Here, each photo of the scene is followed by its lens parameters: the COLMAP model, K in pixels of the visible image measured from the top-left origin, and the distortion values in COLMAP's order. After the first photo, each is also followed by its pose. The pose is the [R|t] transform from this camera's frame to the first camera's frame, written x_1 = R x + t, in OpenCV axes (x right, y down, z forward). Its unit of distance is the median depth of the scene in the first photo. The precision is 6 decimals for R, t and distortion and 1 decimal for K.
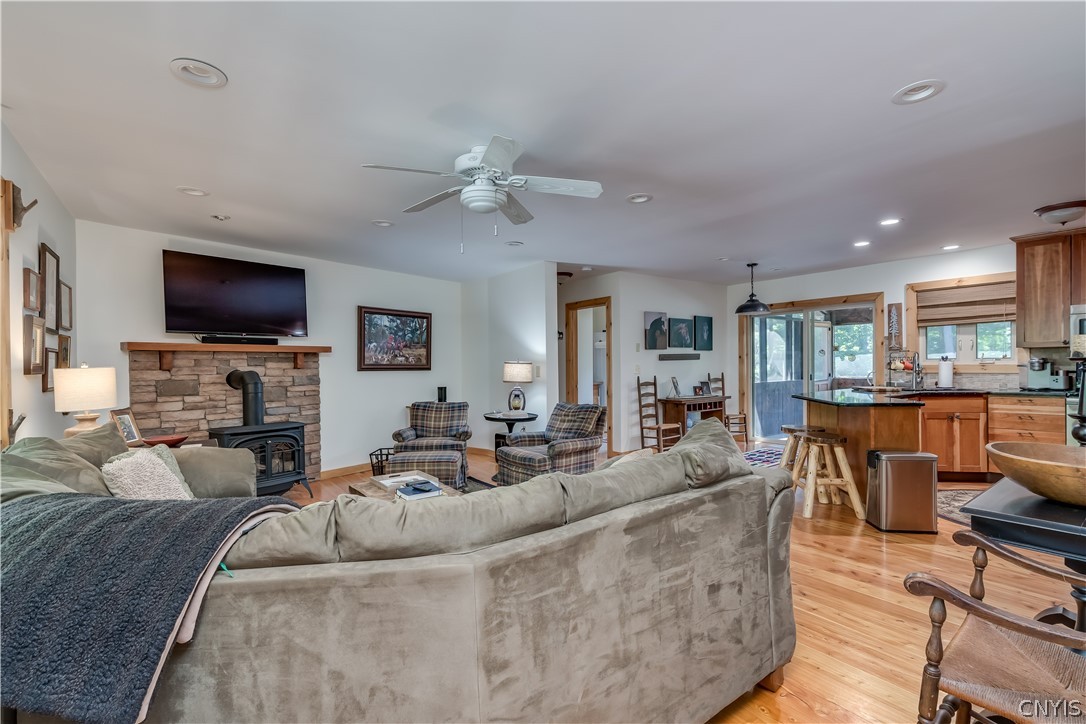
lens RADIAL K [[494.0, 0, 544.1], [0, 494.0, 370.4], [0, 0, 1]] dist [-0.009610, 0.003944]
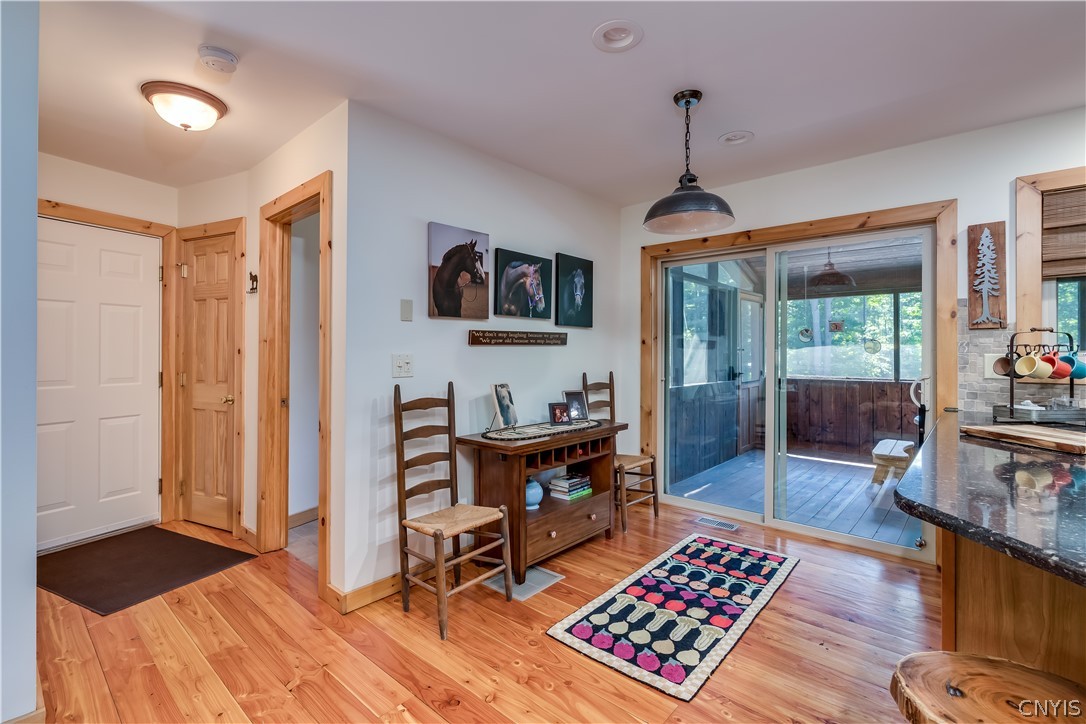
lens RADIAL K [[494.0, 0, 545.8], [0, 494.0, 356.0], [0, 0, 1]] dist [-0.009610, 0.003944]
pose [[0.977062, 0.014841, 0.212437, 0.236758], [-0.013692, 0.999883, -0.006879, -0.009454], [-0.212515, 0.003812, 0.977150, 0.652413]]
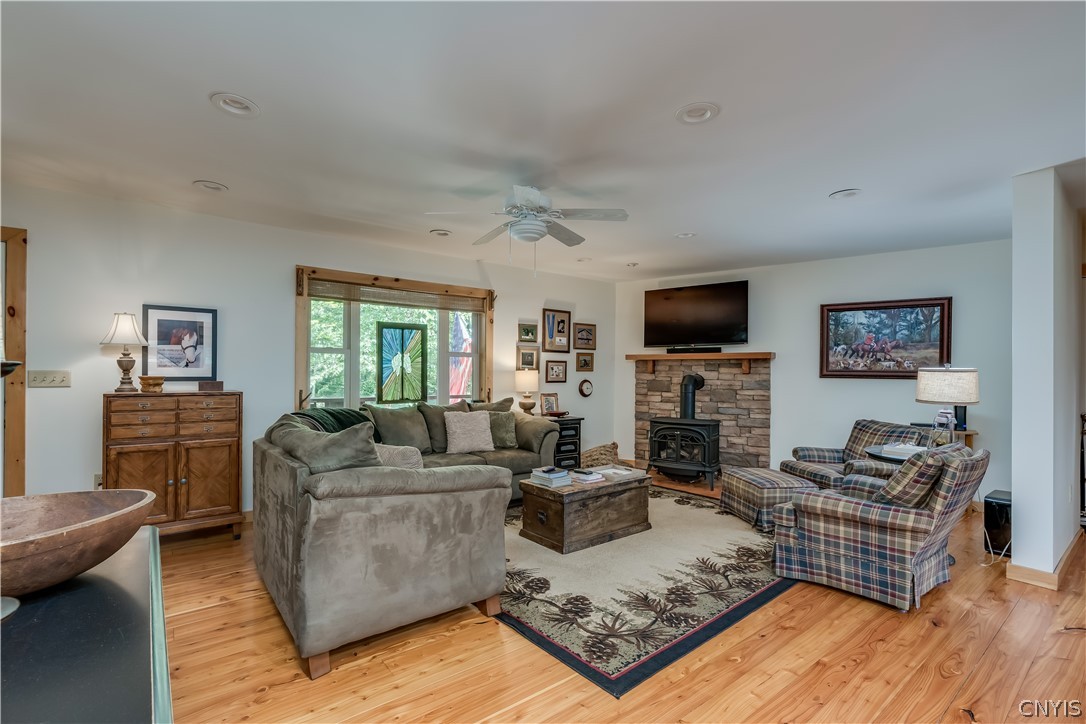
lens RADIAL K [[494.0, 0, 546.1], [0, 494.0, 377.3], [0, 0, 1]] dist [-0.009610, 0.003944]
pose [[0.029726, 0.021854, -0.999319, 0.482356], [-0.016837, 0.999630, 0.021359, -0.010070], [0.999416, 0.016191, 0.030083, 0.460573]]
